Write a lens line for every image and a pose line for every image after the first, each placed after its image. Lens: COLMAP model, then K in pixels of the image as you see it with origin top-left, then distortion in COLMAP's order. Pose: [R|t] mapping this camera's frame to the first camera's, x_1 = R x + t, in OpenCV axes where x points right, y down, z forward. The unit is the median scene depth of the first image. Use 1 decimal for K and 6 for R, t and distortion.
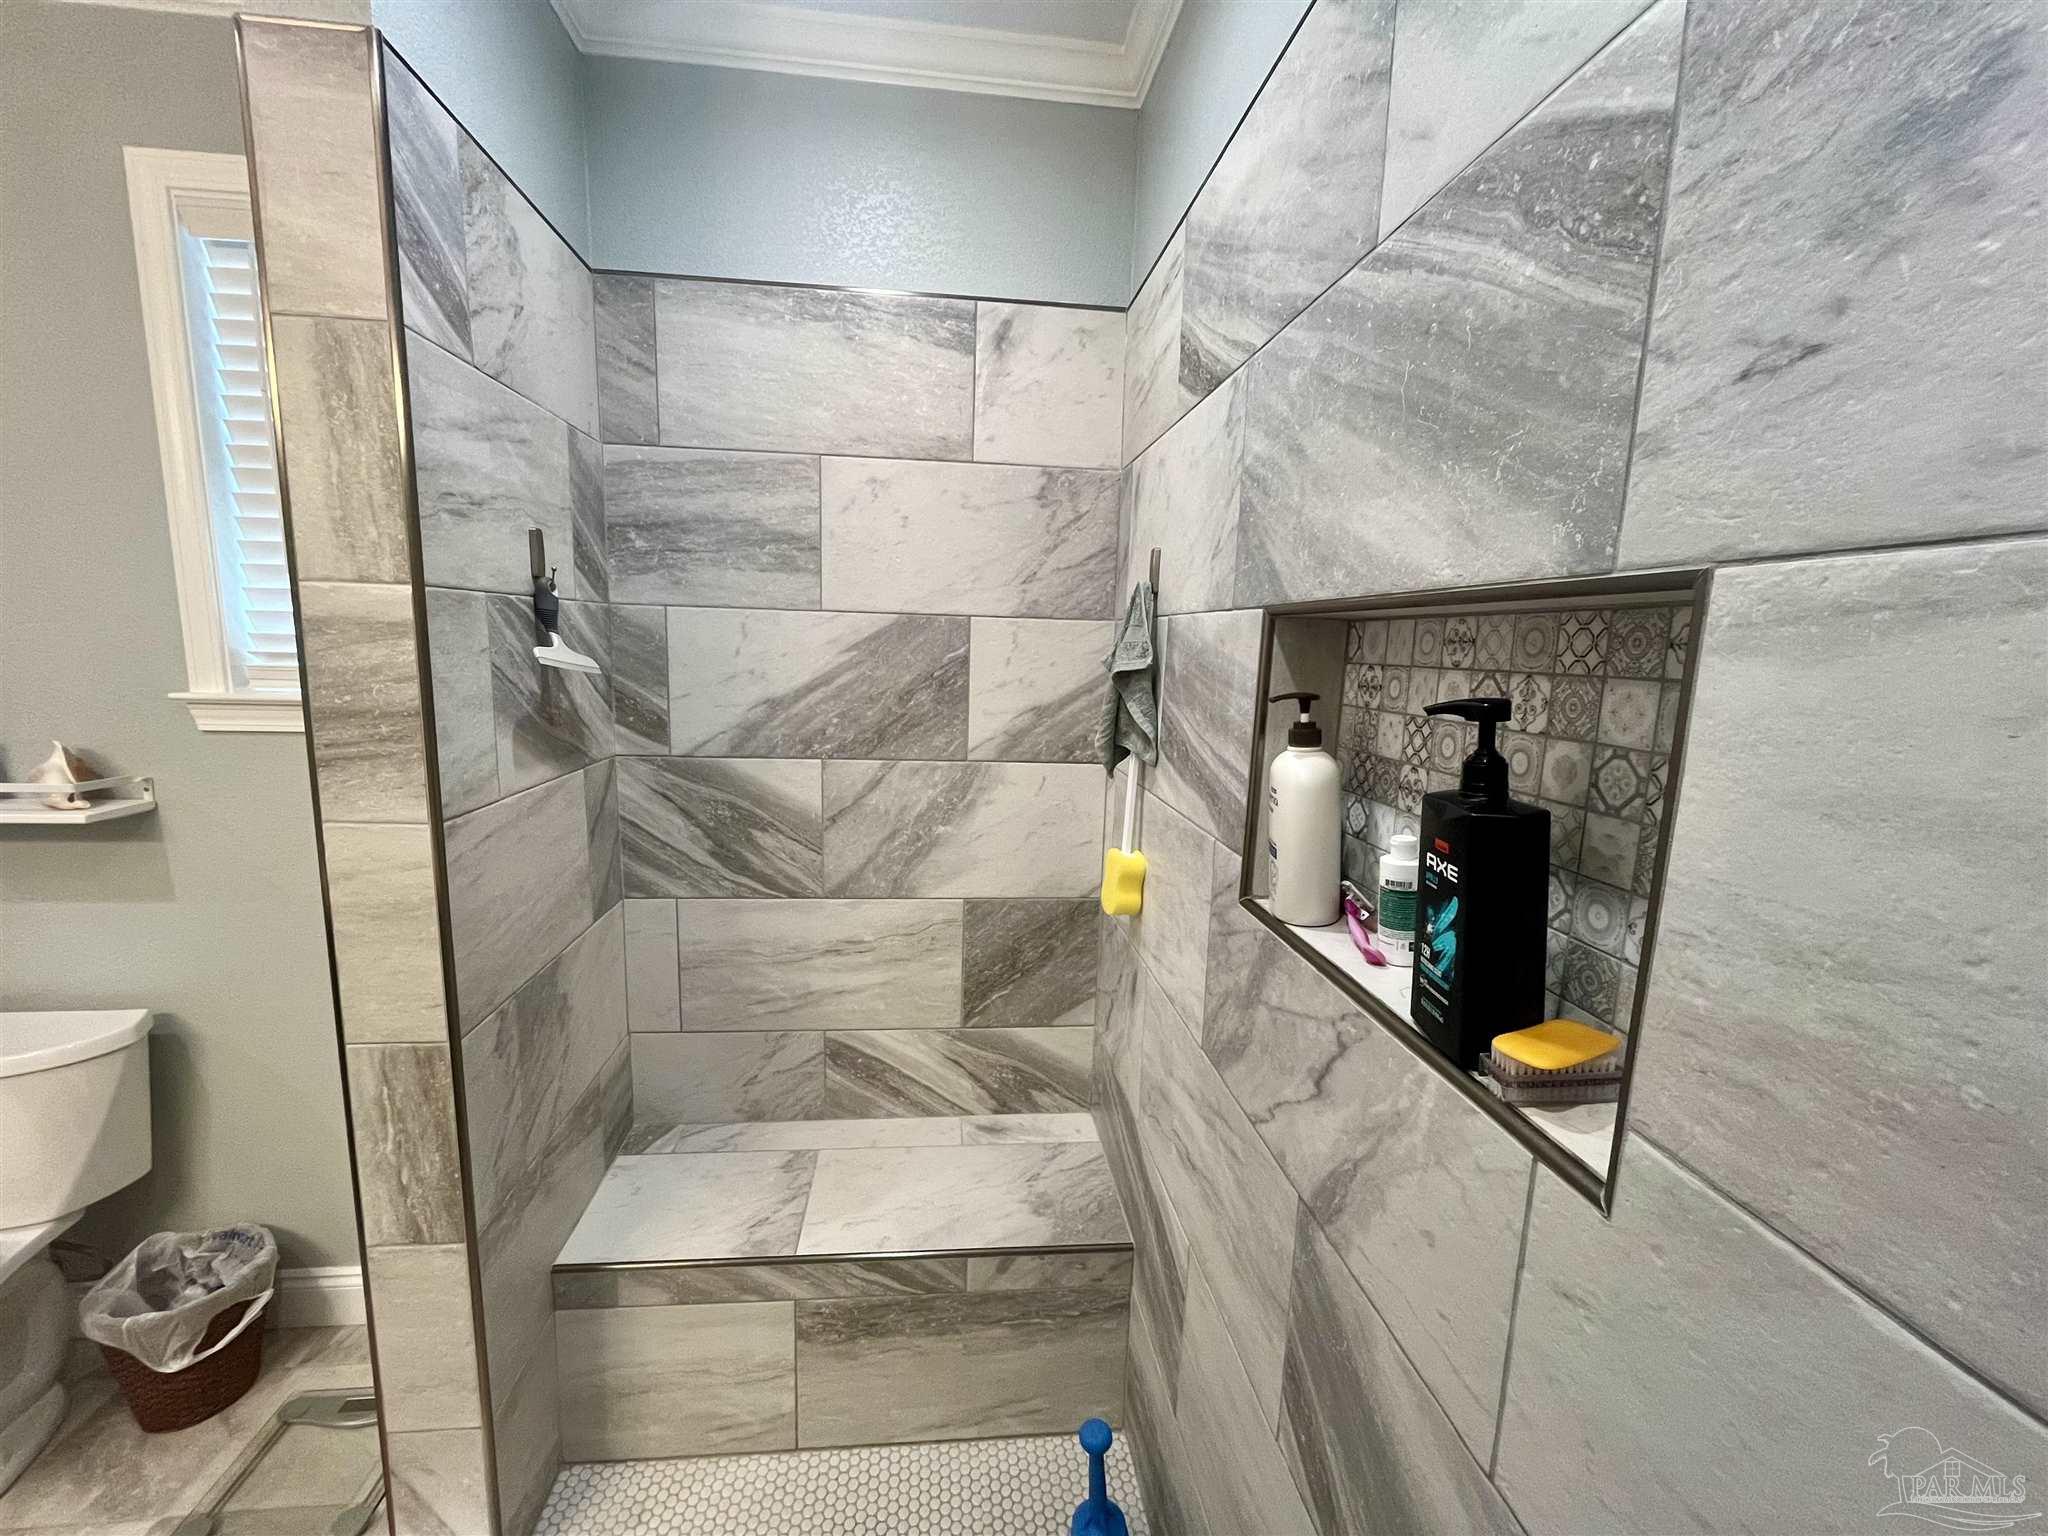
lens RADIAL K [[828.9, 0, 1024.0], [0, 828.9, 768.0], [0, 0, 1]] dist [-0.000743, -0.000077]
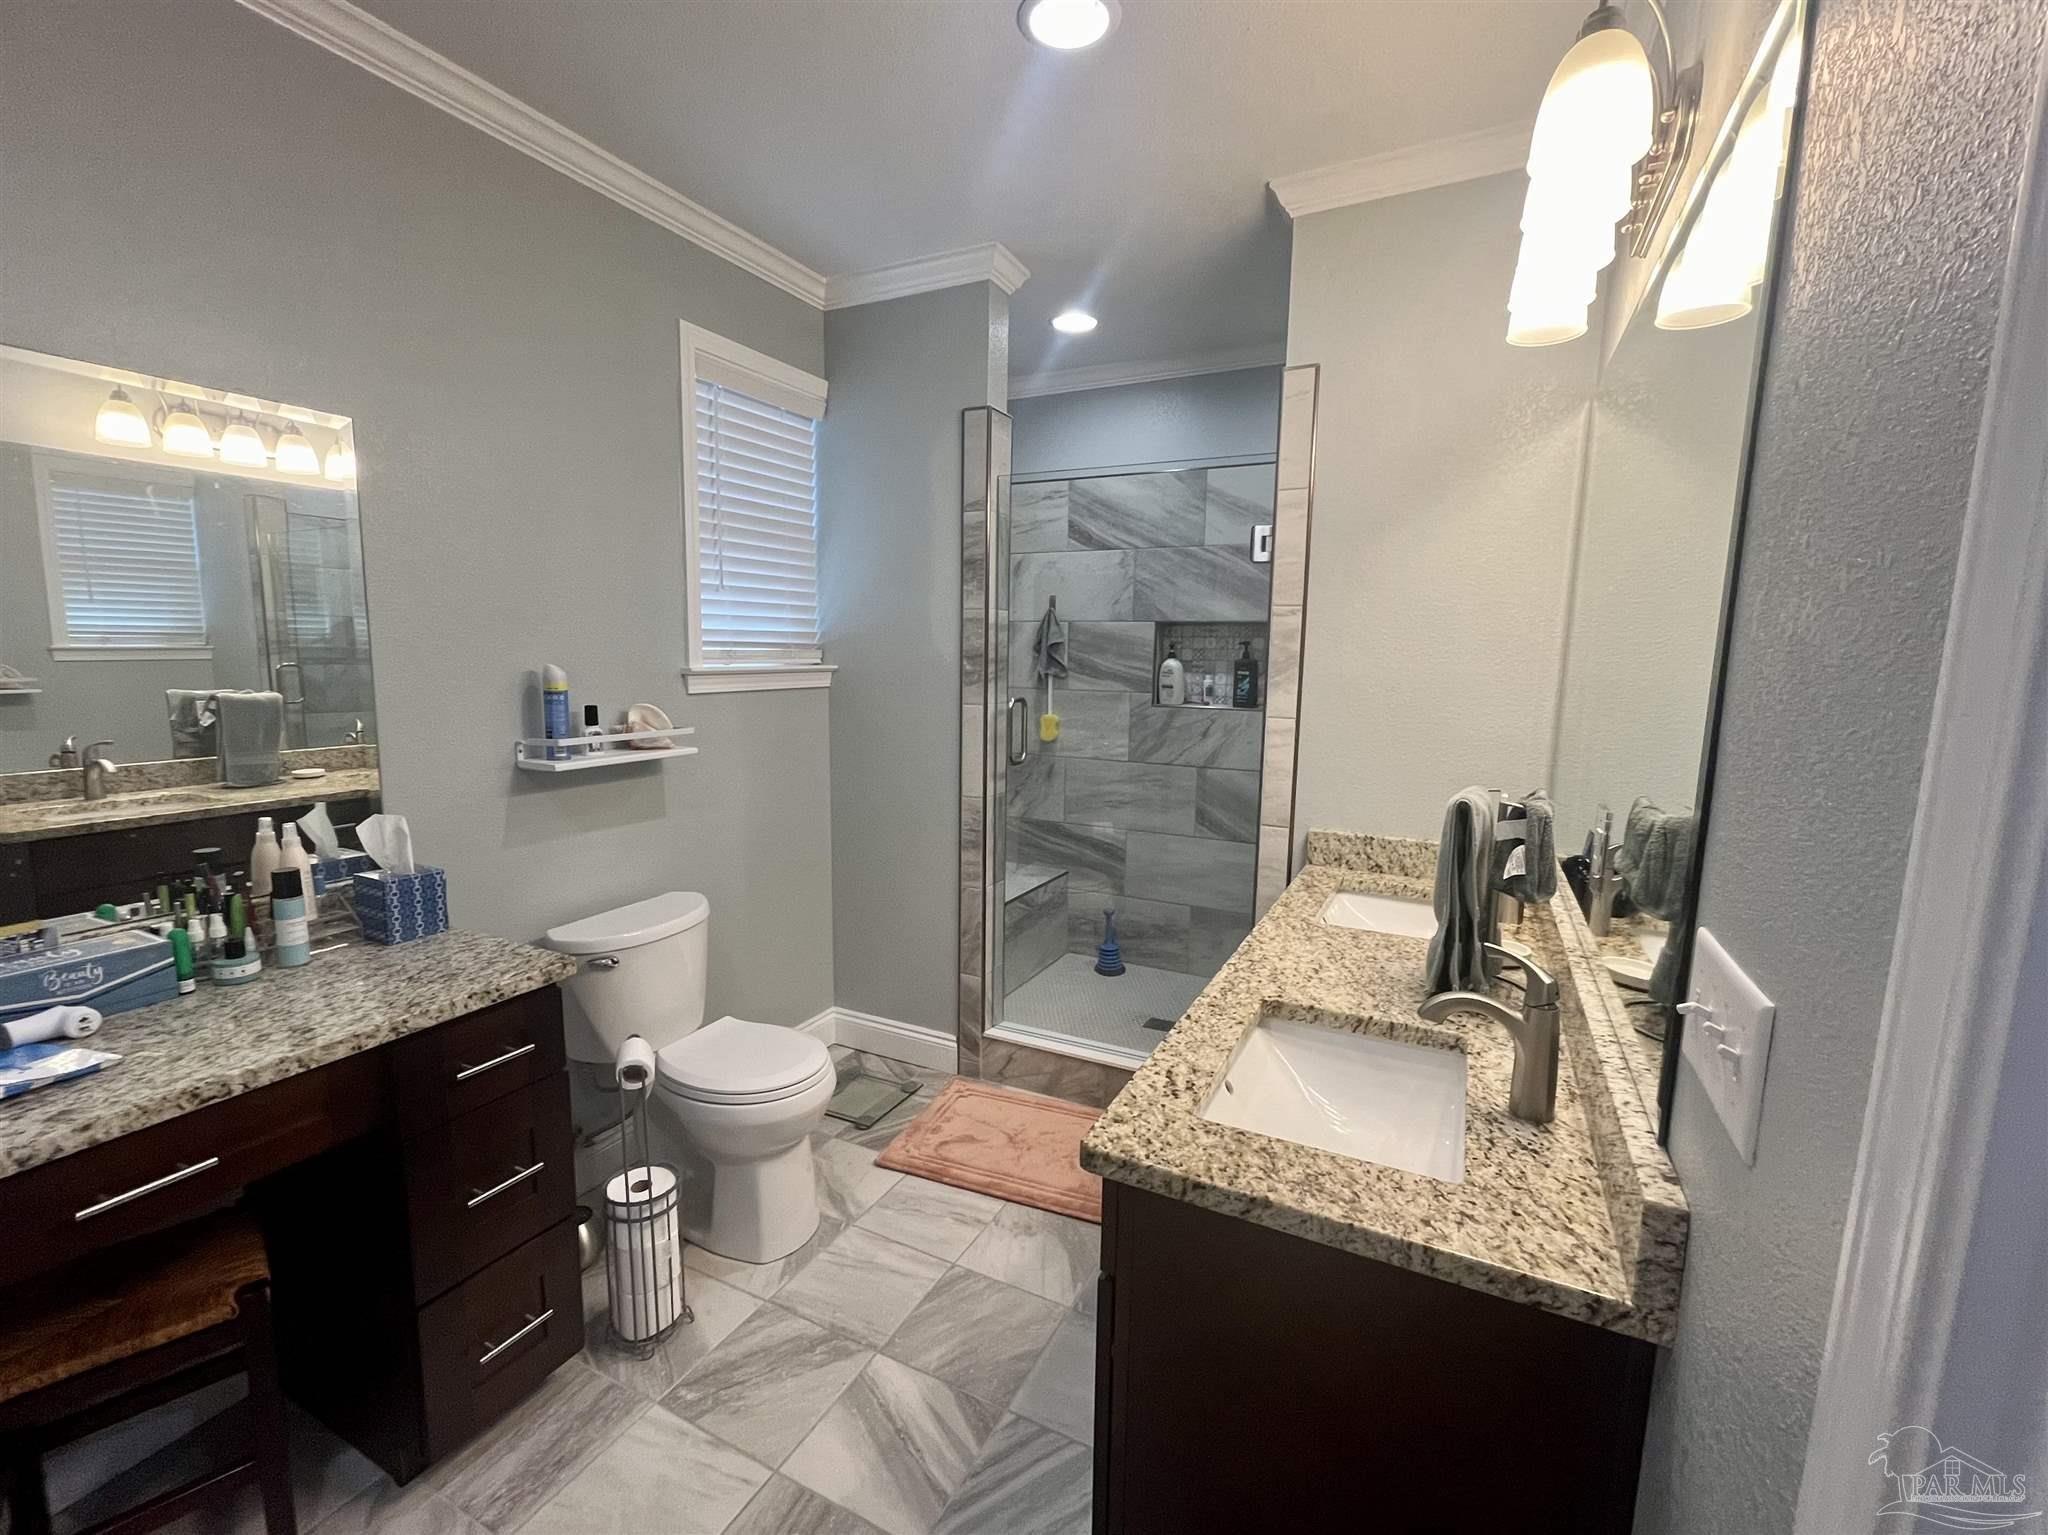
lens RADIAL K [[905.9, 0, 1020.4], [0, 905.9, 733.8], [0, 0, 1]] dist [-0.000848, 0.000229]
pose [[0.535093, -0.099026, 0.838969, -3.445349], [0.126608, 0.991290, 0.036255, 0.075327], [-0.835252, 0.086820, 0.542970, -0.615384]]
